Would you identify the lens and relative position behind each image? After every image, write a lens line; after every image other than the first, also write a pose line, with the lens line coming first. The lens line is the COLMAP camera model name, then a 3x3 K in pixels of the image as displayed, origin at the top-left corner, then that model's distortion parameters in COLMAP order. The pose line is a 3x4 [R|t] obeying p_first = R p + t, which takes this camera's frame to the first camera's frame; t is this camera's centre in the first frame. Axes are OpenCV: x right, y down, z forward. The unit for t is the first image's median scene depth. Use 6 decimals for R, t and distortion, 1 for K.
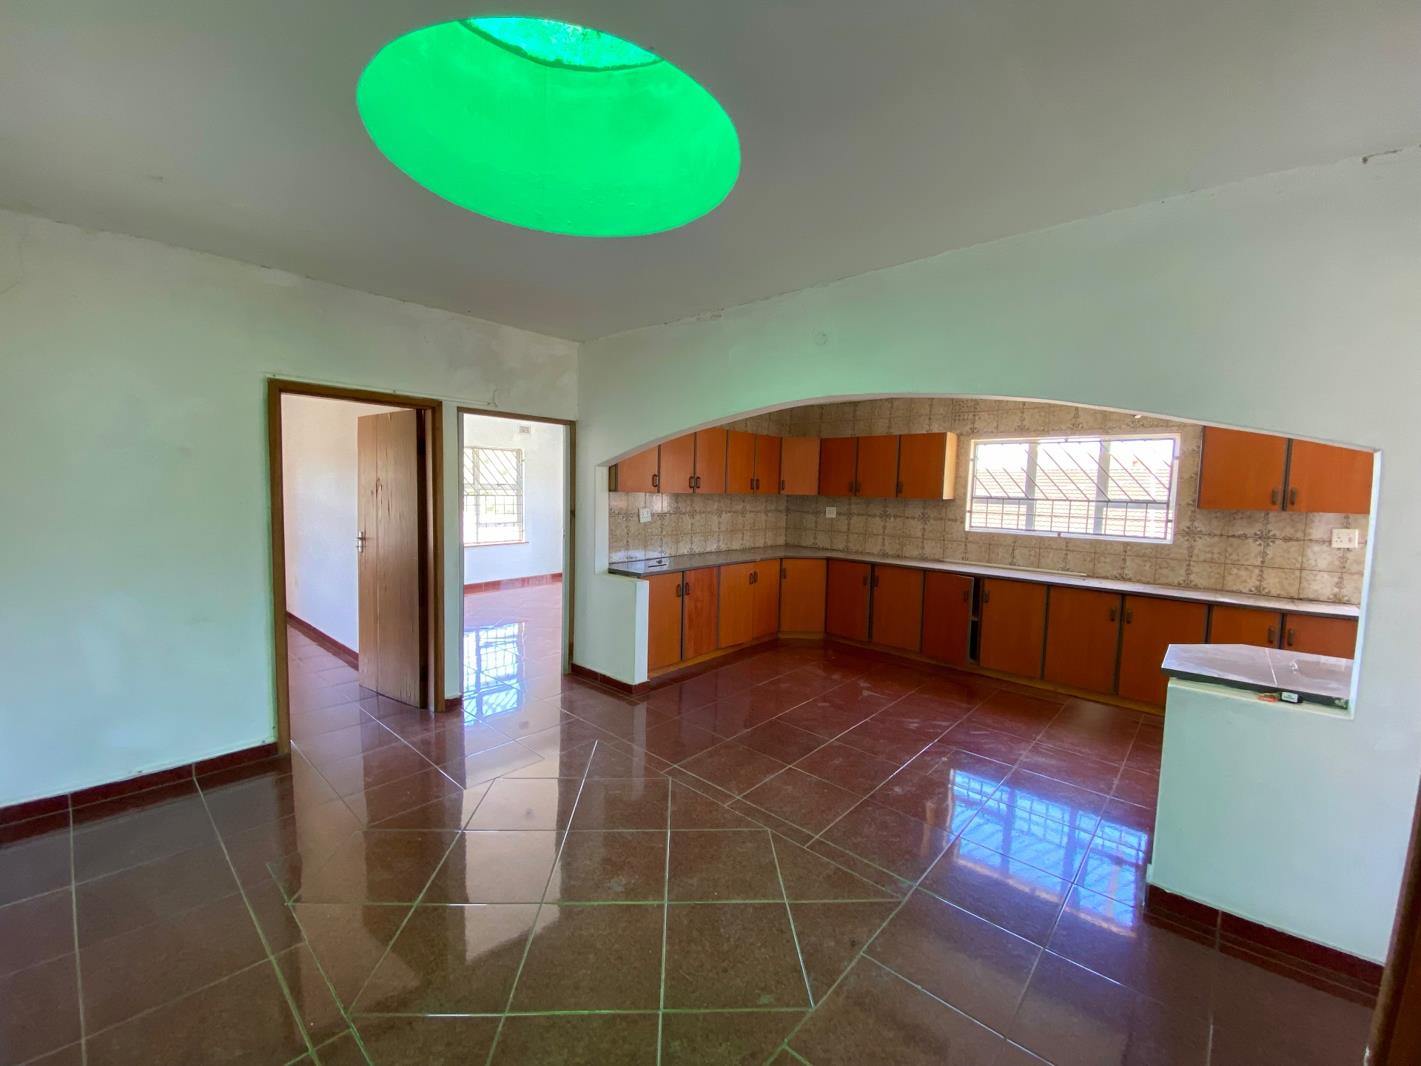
lens RADIAL K [[578.7, 0, 712.0], [0, 578.7, 529.0], [0, 0, 1]] dist [0.002004, -0.000196]
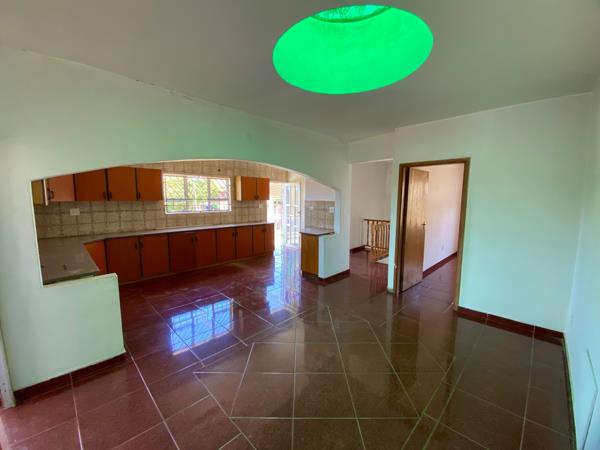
lens RADIAL K [[244.3, 0, 300.6], [0, 244.3, 223.3], [0, 0, 1]] dist [0.002004, -0.000196]
pose [[0.016541, -0.129388, 0.991456, -0.528140], [0.068142, 0.989432, 0.127987, -0.050444], [-0.997539, 0.065443, 0.025183, 0.482234]]
